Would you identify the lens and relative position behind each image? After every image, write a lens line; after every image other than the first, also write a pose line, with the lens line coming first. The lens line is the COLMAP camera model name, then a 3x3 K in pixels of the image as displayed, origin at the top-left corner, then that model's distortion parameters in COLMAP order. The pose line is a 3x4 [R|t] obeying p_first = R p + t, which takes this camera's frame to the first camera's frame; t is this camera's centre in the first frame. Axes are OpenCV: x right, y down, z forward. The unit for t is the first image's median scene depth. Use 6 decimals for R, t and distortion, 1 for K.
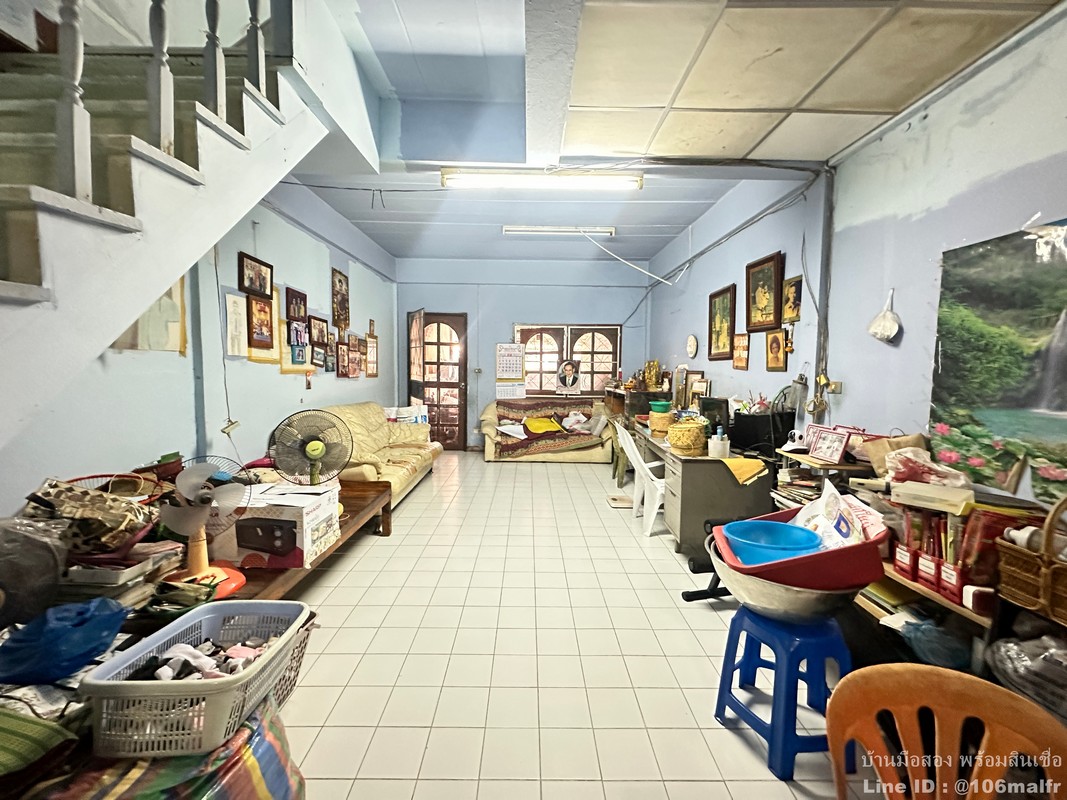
lens RADIAL K [[430.4, 0, 532.8], [0, 430.4, 399.3], [0, 0, 1]] dist [0.000241, 0.001177]
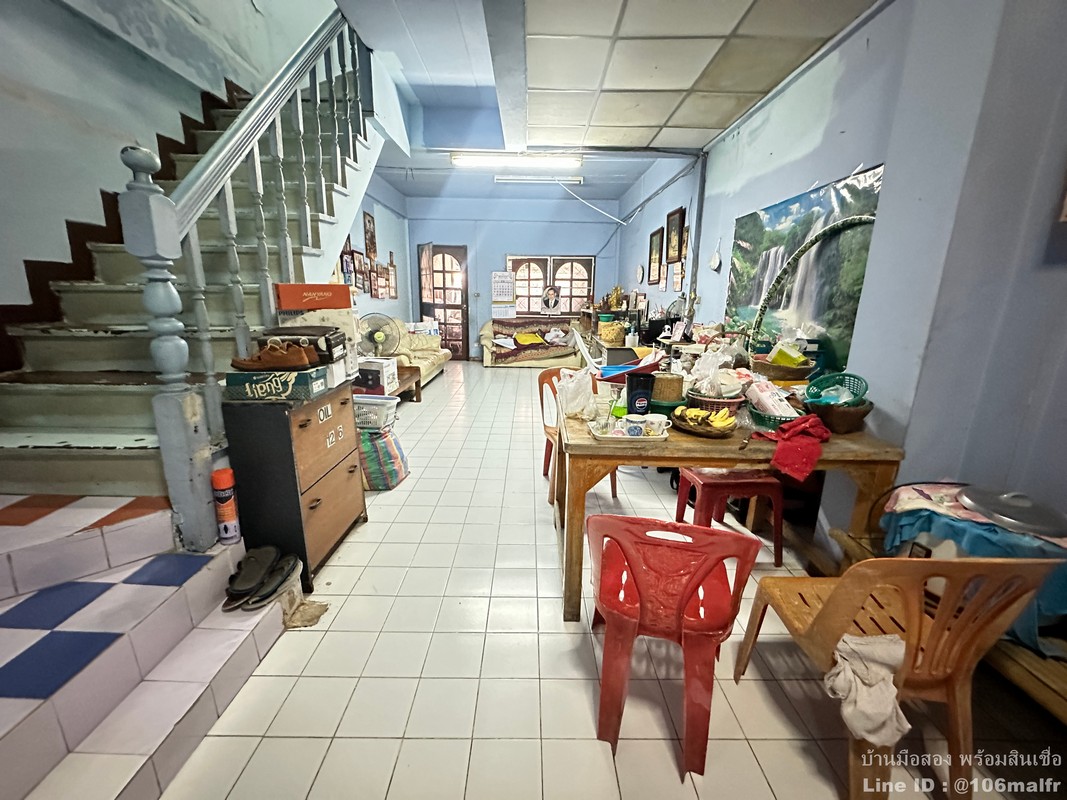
lens RADIAL K [[430.4, 0, 532.6], [0, 430.4, 400.8], [0, 0, 1]] dist [0.000241, 0.001177]
pose [[0.999993, 0.003444, -0.001296, 0.040062], [-0.003189, 0.986876, 0.161449, 0.039995], [0.001835, -0.161444, 0.986880, -0.305131]]
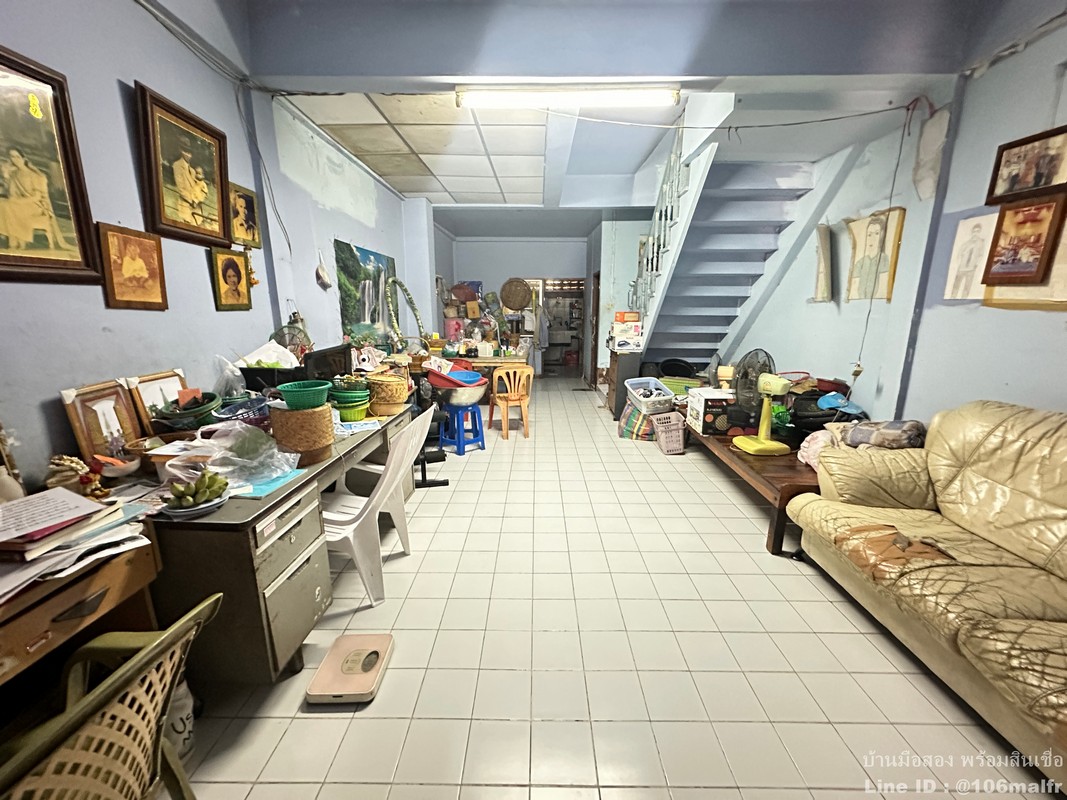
lens RADIAL K [[430.4, 0, 530.6], [0, 430.4, 399.8], [0, 0, 1]] dist [0.000241, 0.001177]
pose [[-0.999560, -0.019204, 0.022591, 0.031825], [-0.011959, 0.958301, 0.285511, -0.076586], [-0.027132, 0.285115, -0.958109, 0.989865]]
